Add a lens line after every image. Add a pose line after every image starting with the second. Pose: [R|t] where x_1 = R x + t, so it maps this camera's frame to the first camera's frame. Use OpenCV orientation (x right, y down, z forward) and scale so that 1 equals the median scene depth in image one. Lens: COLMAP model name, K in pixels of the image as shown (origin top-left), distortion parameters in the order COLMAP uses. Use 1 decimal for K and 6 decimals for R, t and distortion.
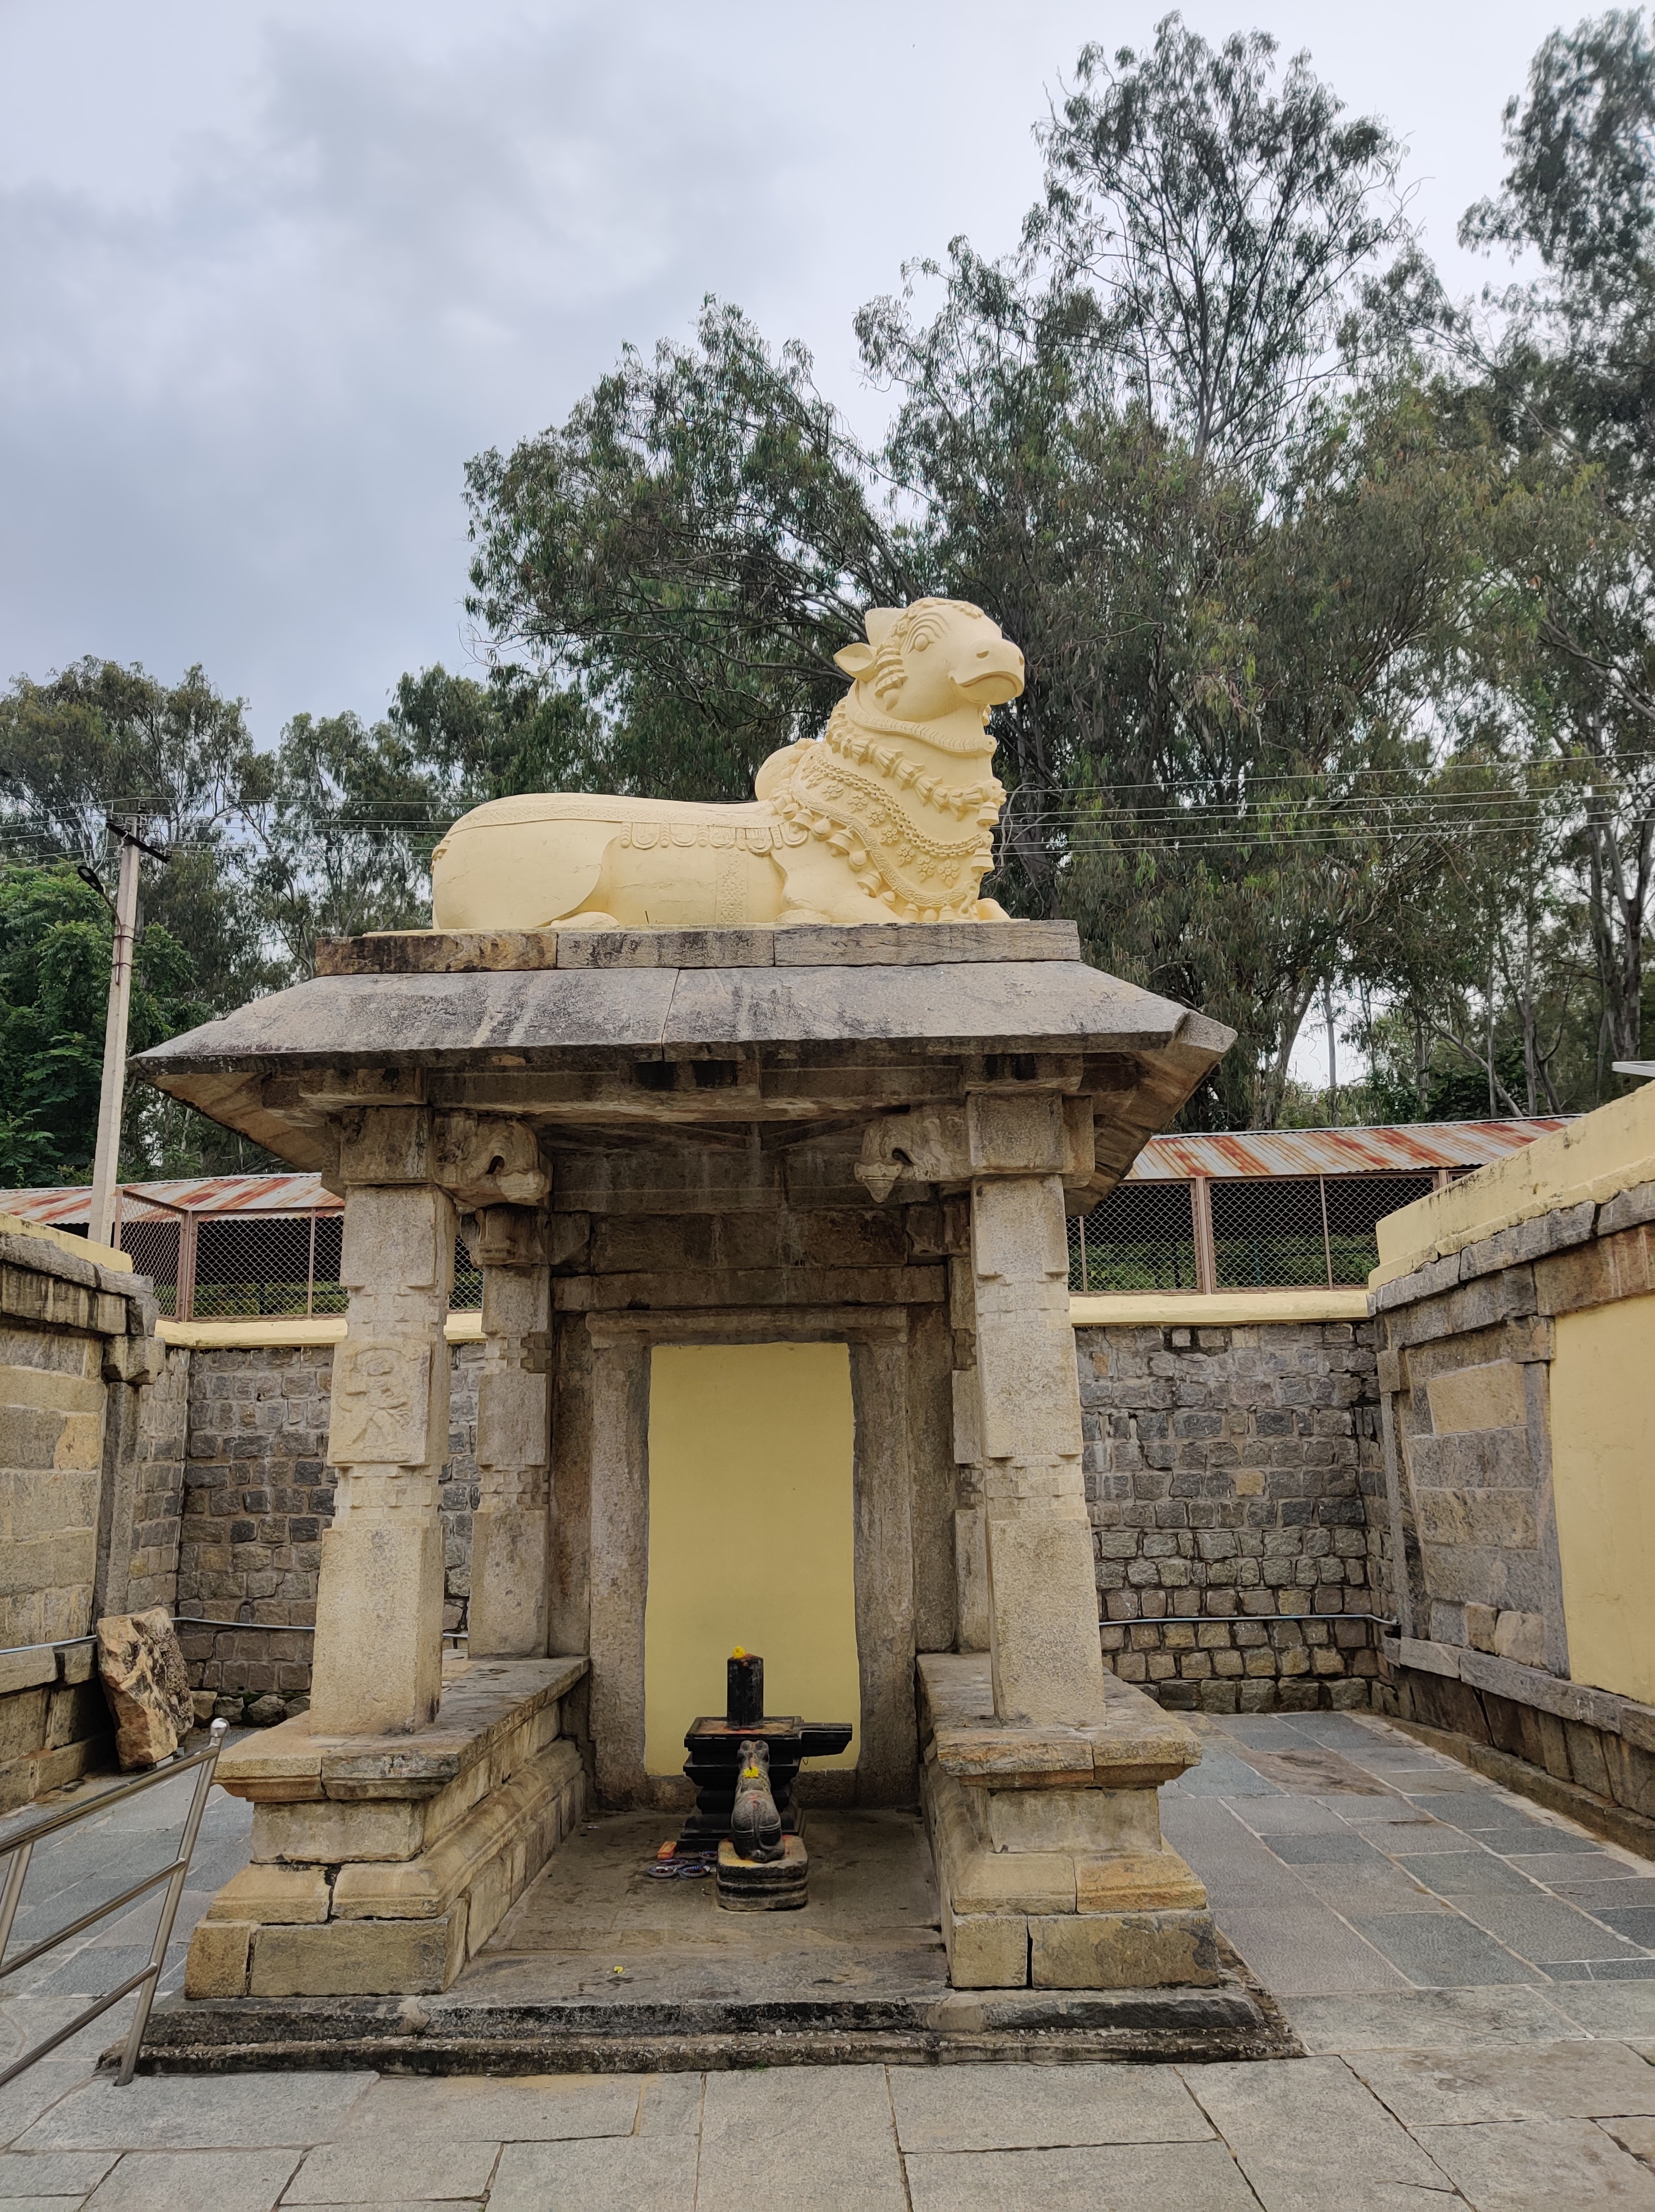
lens RADIAL K [[1673.2, 0, 824.2], [0, 1673.2, 1076.5], [0, 0, 1]] dist [-0.003335, -0.002047]
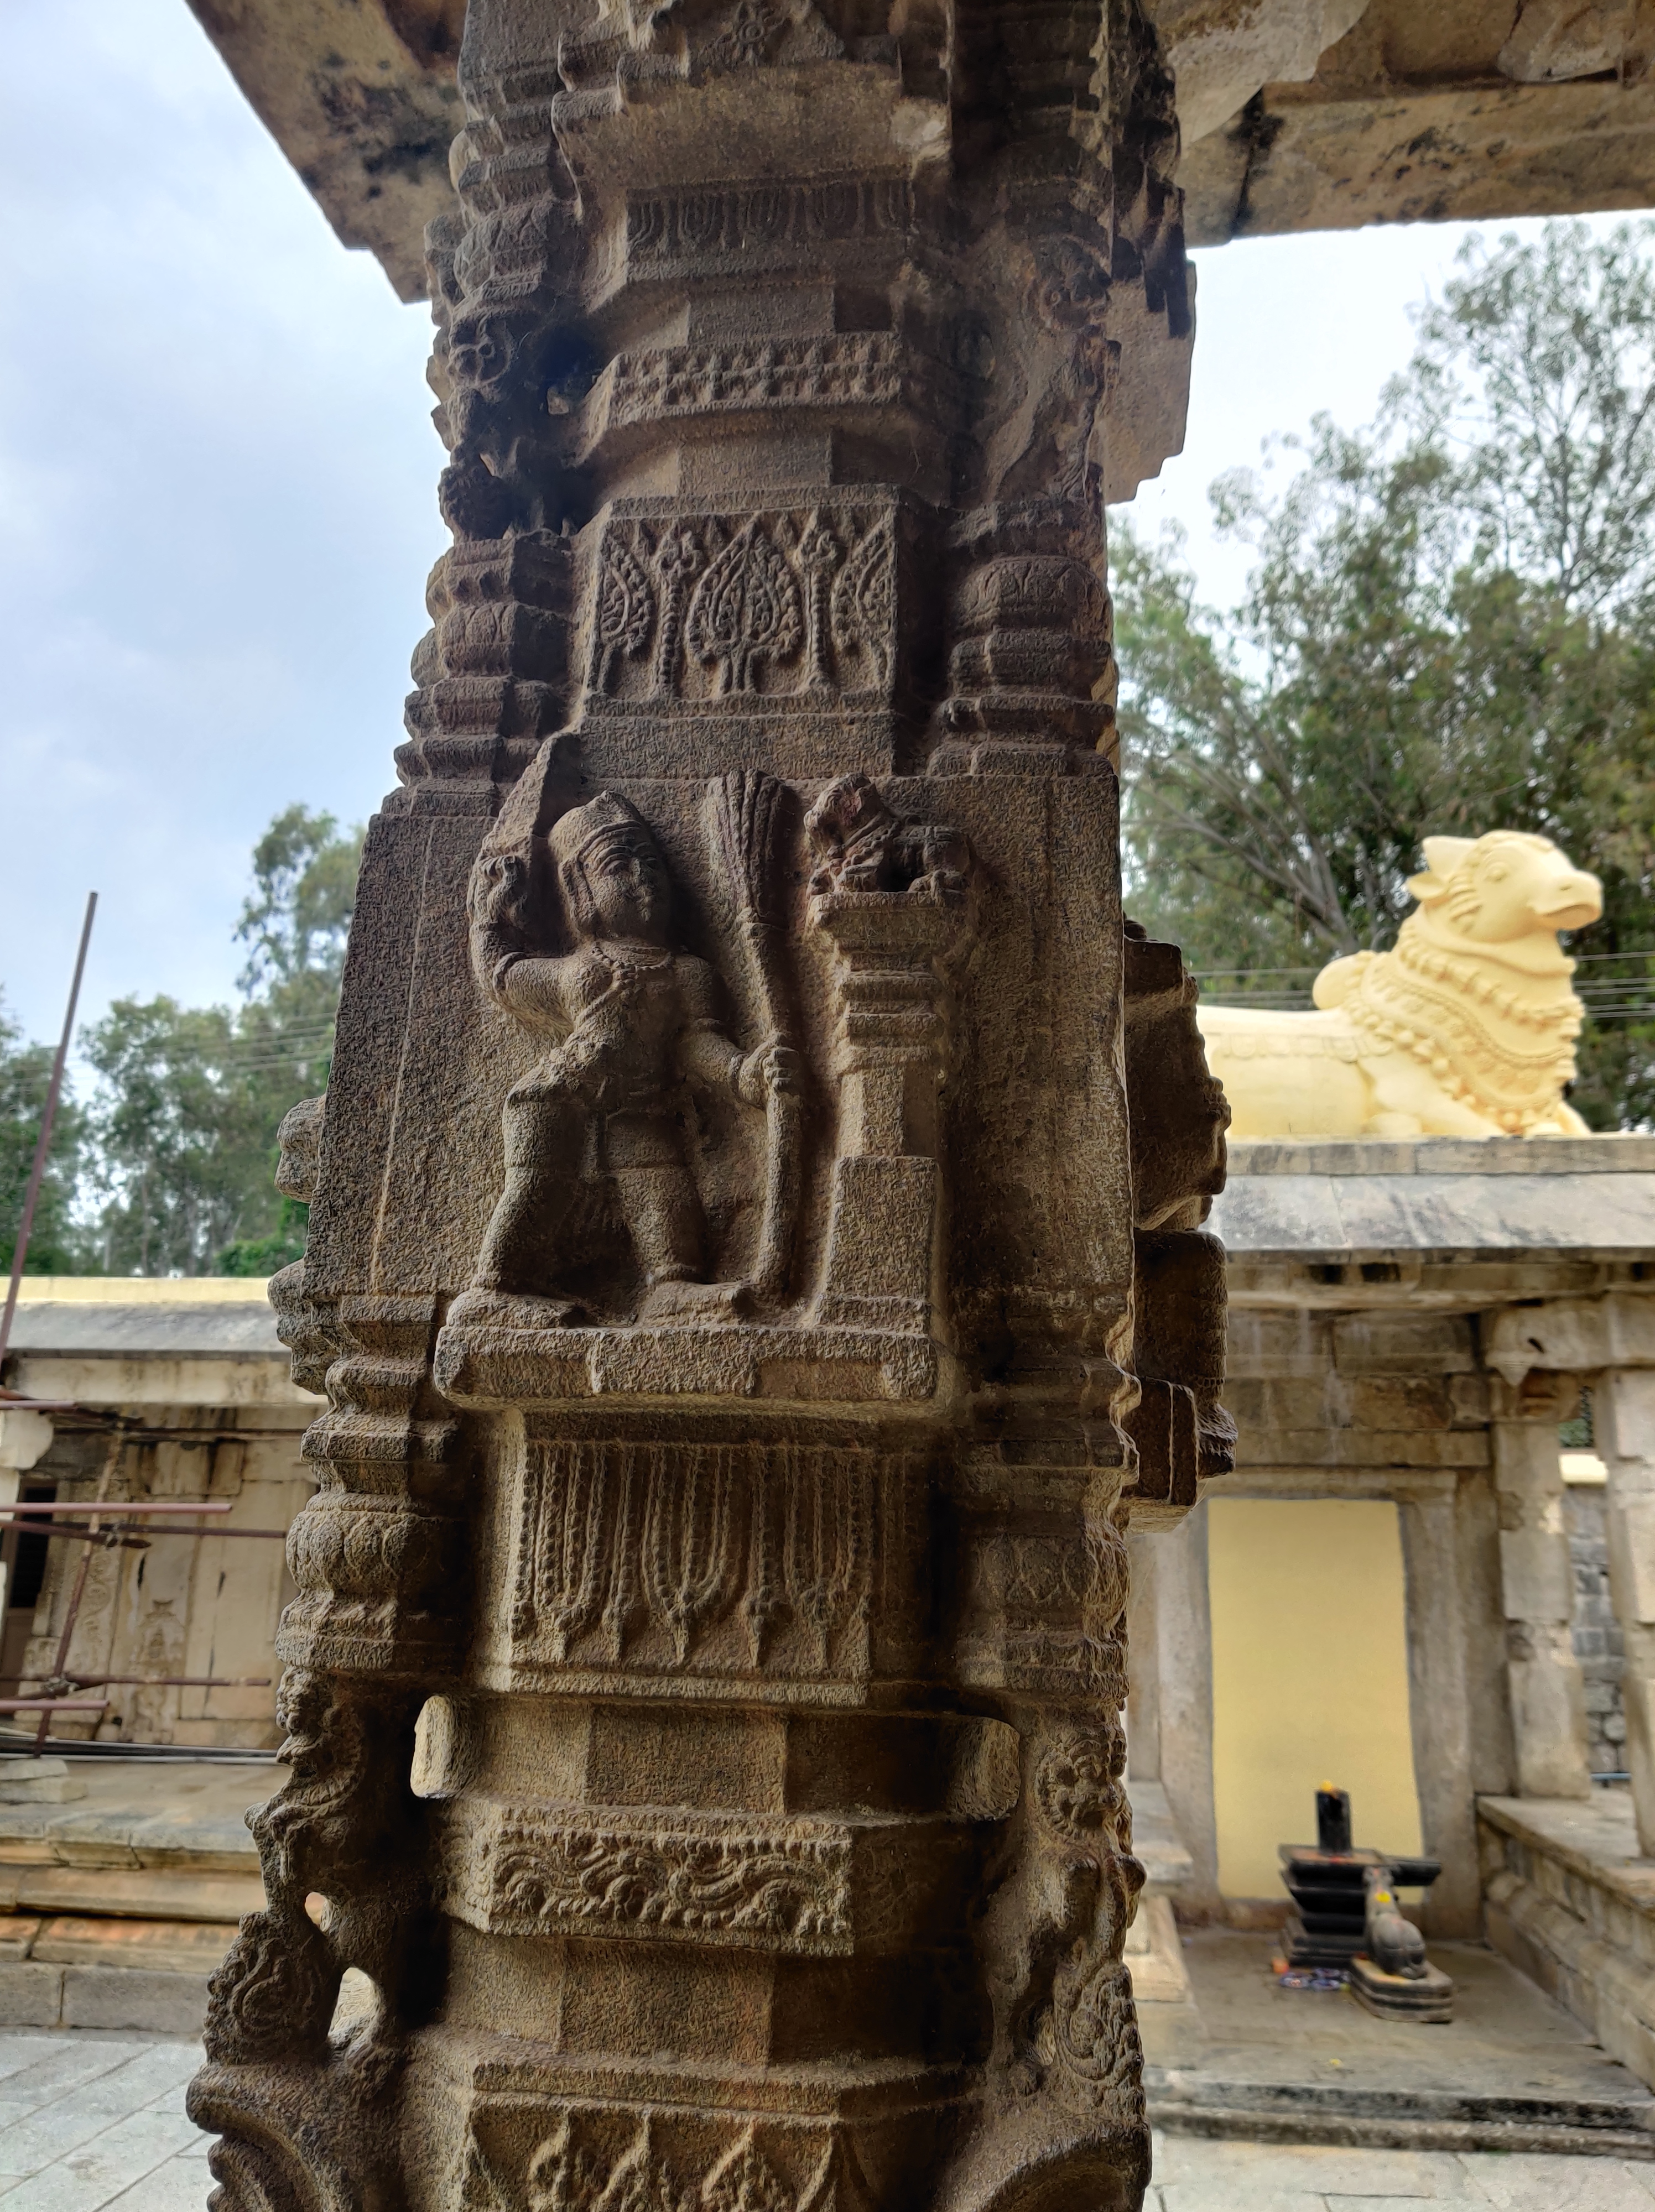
lens RADIAL K [[1697.6, 0, 827.5], [0, 1697.6, 1106.0], [0, 0, 1]] dist [-0.010645, 0.001377]
pose [[0.990818, -0.001664, -0.135193, -0.230570], [-0.005315, 0.998672, -0.051242, -0.043862], [0.135099, 0.051490, 0.989493, -0.169551]]
